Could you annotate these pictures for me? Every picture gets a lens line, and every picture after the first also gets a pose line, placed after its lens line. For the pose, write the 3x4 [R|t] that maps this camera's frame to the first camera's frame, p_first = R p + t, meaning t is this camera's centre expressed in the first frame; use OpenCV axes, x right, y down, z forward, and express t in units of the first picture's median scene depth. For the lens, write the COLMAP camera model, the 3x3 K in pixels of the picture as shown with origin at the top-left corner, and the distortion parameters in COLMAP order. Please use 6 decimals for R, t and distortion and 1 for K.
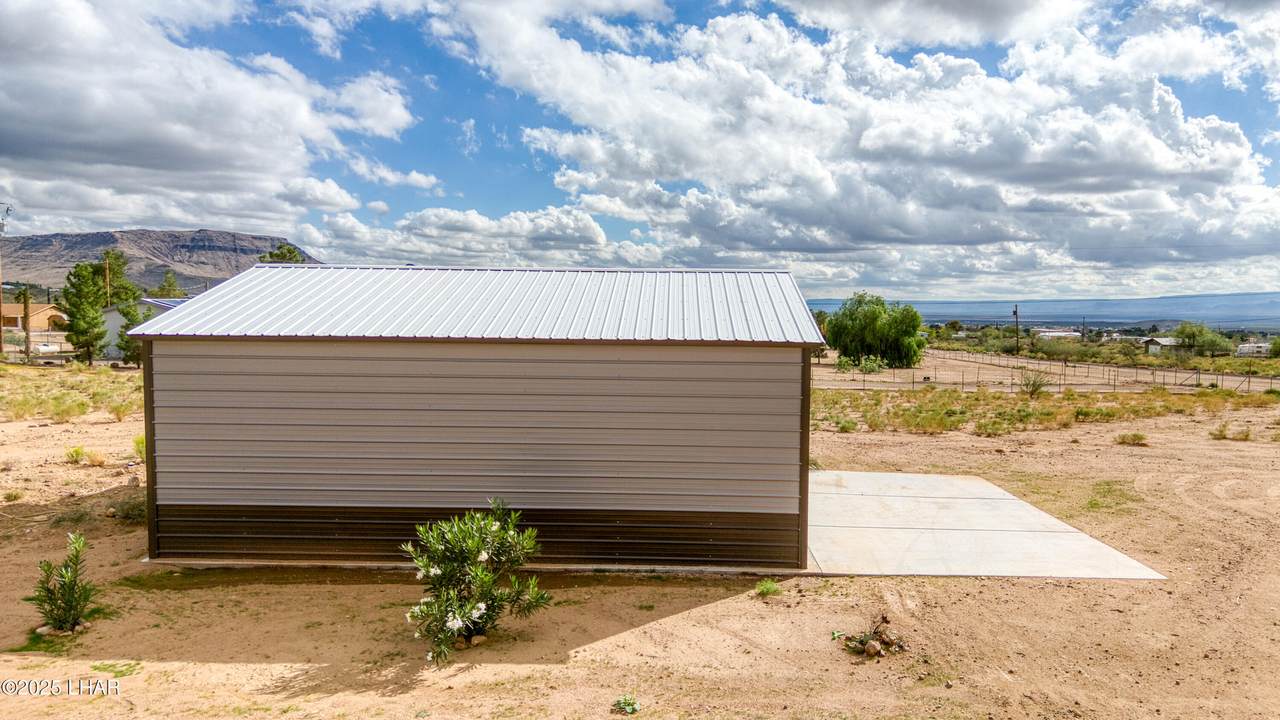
lens RADIAL K [[893.1, 0, 645.5], [0, 893.1, 363.9], [0, 0, 1]] dist [0.071506, -0.077290]
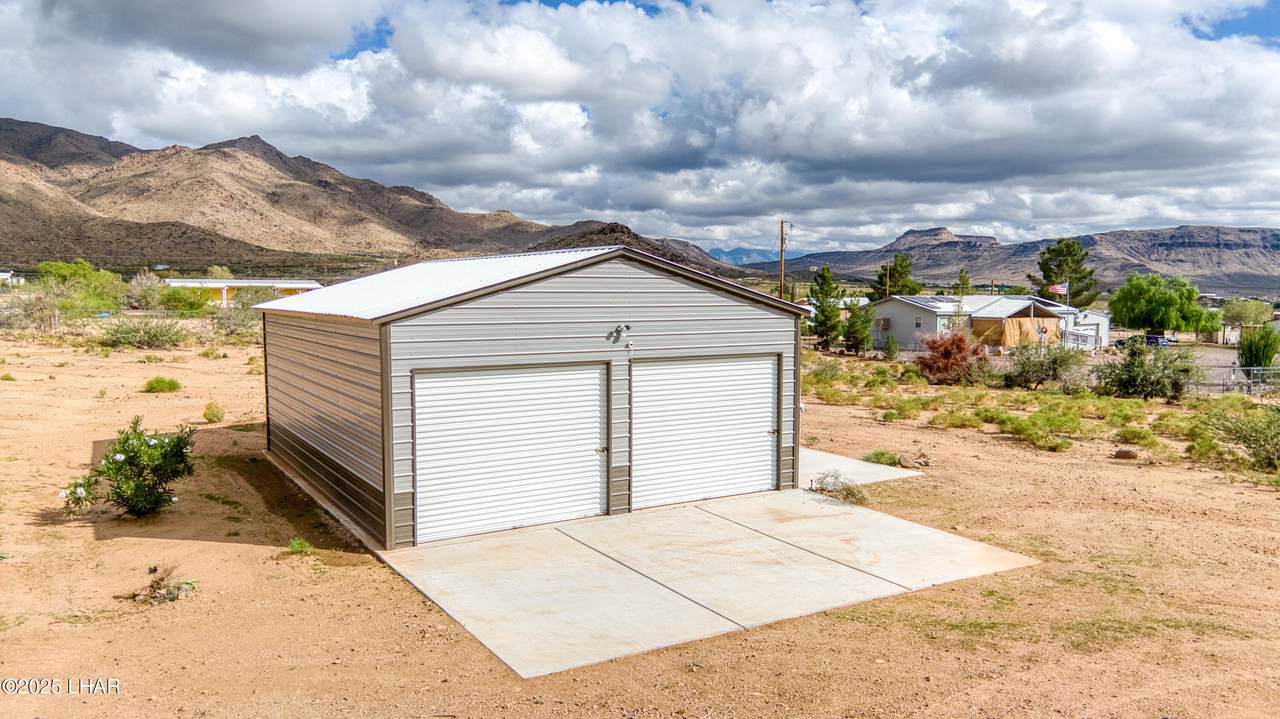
lens RADIAL K [[893.1, 0, 645.5], [0, 893.1, 363.4], [0, 0, 1]] dist [0.071506, -0.077290]
pose [[0.556894, 0.055165, -0.828750, 1.212387], [-0.055363, 0.998038, 0.029231, -0.020544], [0.828737, 0.029603, 0.558855, 0.725642]]
